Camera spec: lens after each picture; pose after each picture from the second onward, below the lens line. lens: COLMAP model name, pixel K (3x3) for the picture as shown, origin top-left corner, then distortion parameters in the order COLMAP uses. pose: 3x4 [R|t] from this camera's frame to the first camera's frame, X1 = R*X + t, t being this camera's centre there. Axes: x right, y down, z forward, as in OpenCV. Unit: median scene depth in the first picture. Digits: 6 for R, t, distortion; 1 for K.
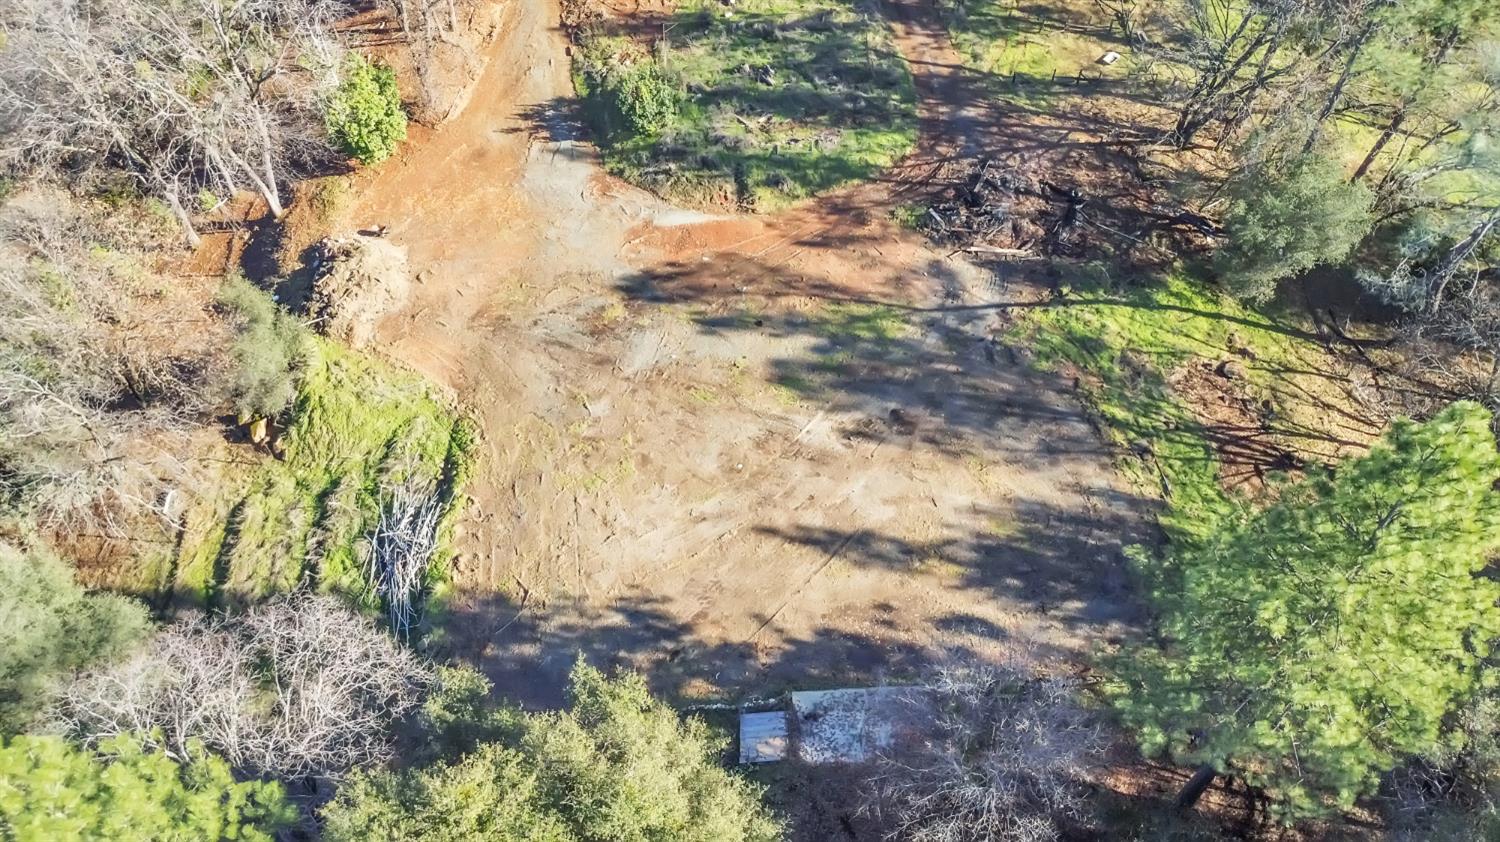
lens RADIAL K [[1084.0, 0, 750.0], [0, 1084.0, 421.0], [0, 0, 1]] dist [-0.011097, -0.043761]
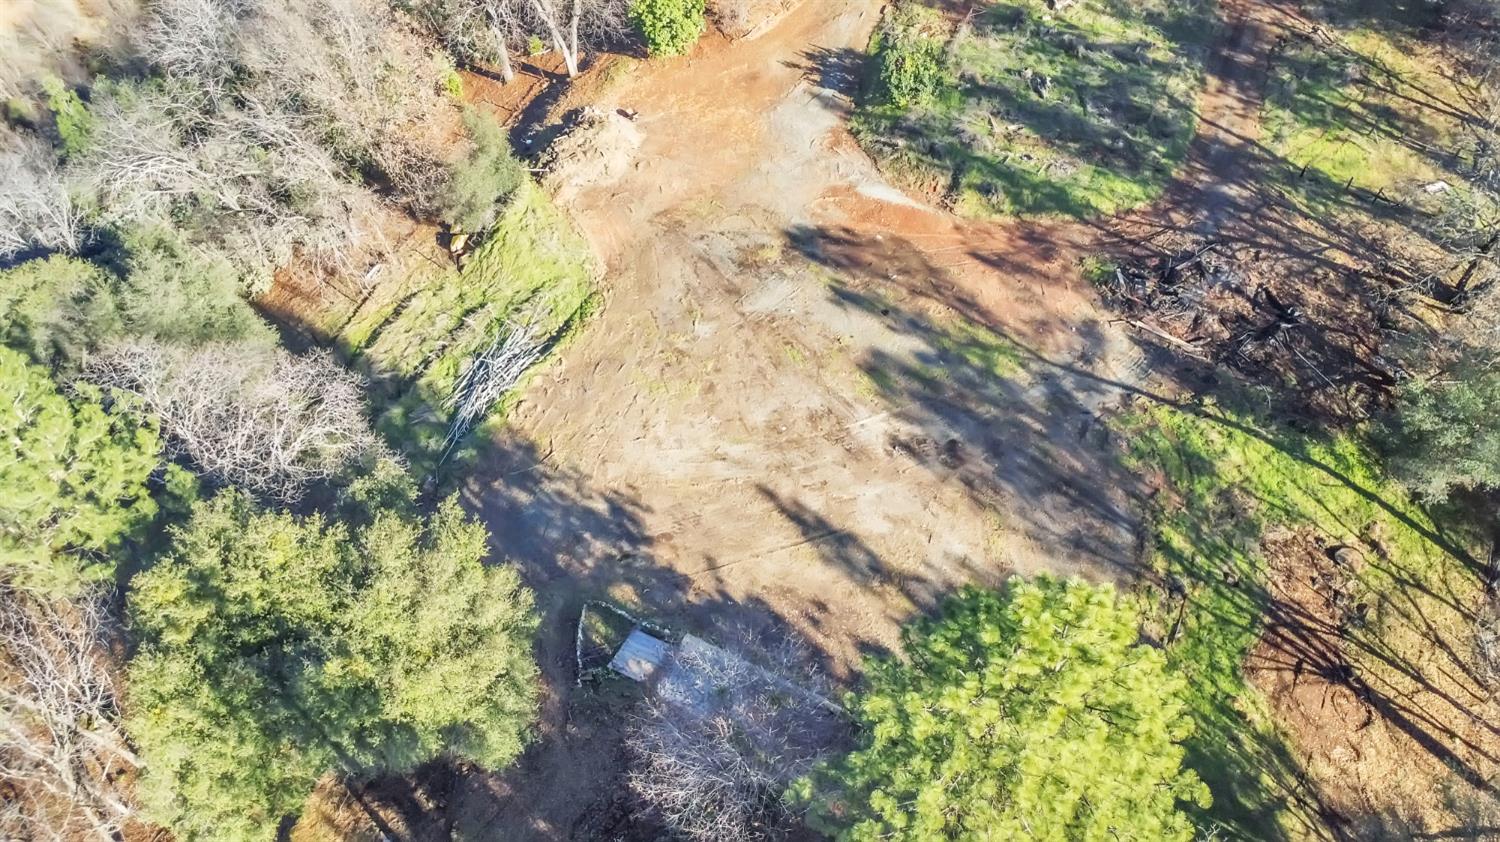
lens RADIAL K [[1084.0, 0, 750.0], [0, 1084.0, 421.0], [0, 0, 1]] dist [-0.011097, -0.043761]
pose [[0.861719, 0.392109, -0.322010, 0.257494], [-0.382207, 0.919045, 0.096303, -0.045546], [0.333703, 0.040088, 0.941825, 0.020490]]
